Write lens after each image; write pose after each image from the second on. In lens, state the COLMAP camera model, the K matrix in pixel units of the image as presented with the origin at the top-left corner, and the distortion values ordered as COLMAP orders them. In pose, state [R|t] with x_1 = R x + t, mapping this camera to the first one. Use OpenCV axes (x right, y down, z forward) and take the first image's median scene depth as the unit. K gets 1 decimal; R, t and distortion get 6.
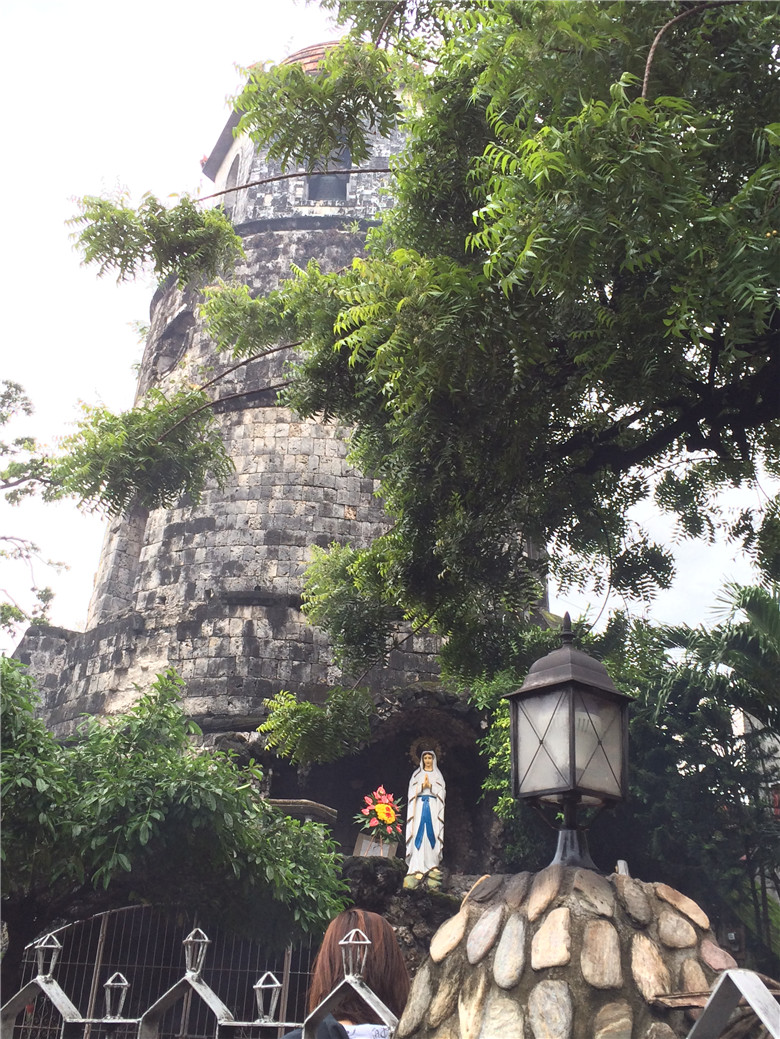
lens RADIAL K [[1160.8, 0, 386.1], [0, 1160.8, 518.0], [0, 0, 1]] dist [0.056101, 0.000000]
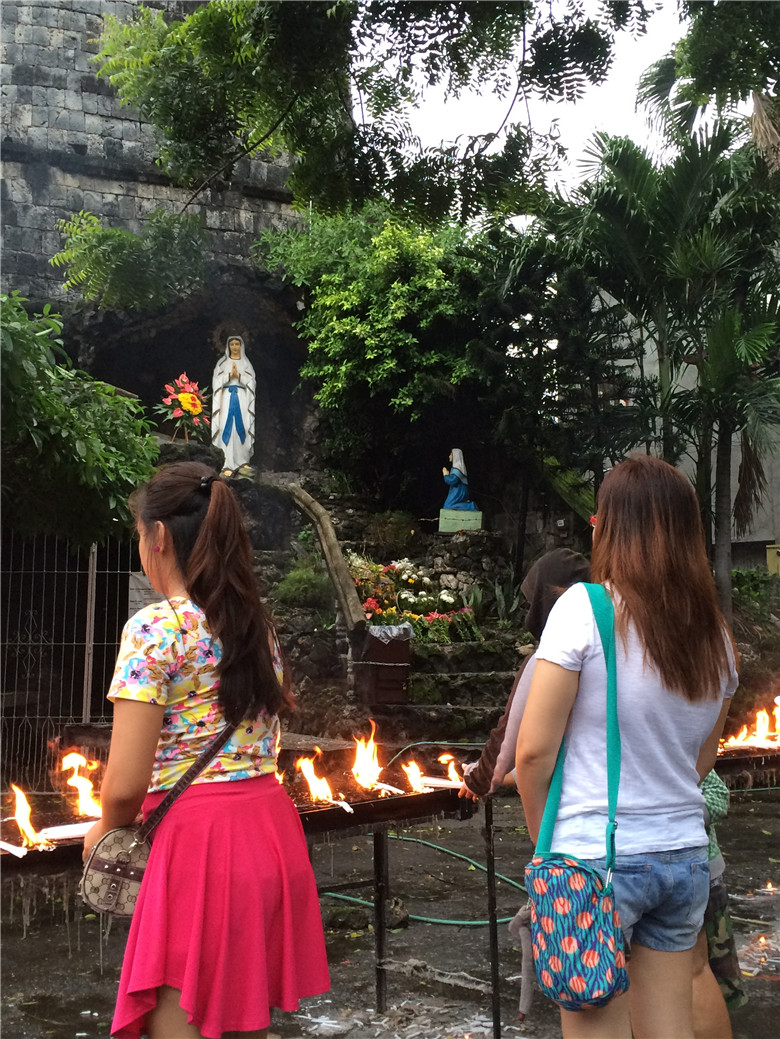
lens RADIAL K [[1160.8, 0, 390.4], [0, 1160.8, 514.4], [0, 0, 1]] dist [0.056101, 0.000000]
pose [[0.976365, -0.025489, 0.214620, -0.040643], [-0.040810, 0.953416, 0.298885, 0.065017], [-0.212241, -0.300579, 0.929842, 0.136262]]
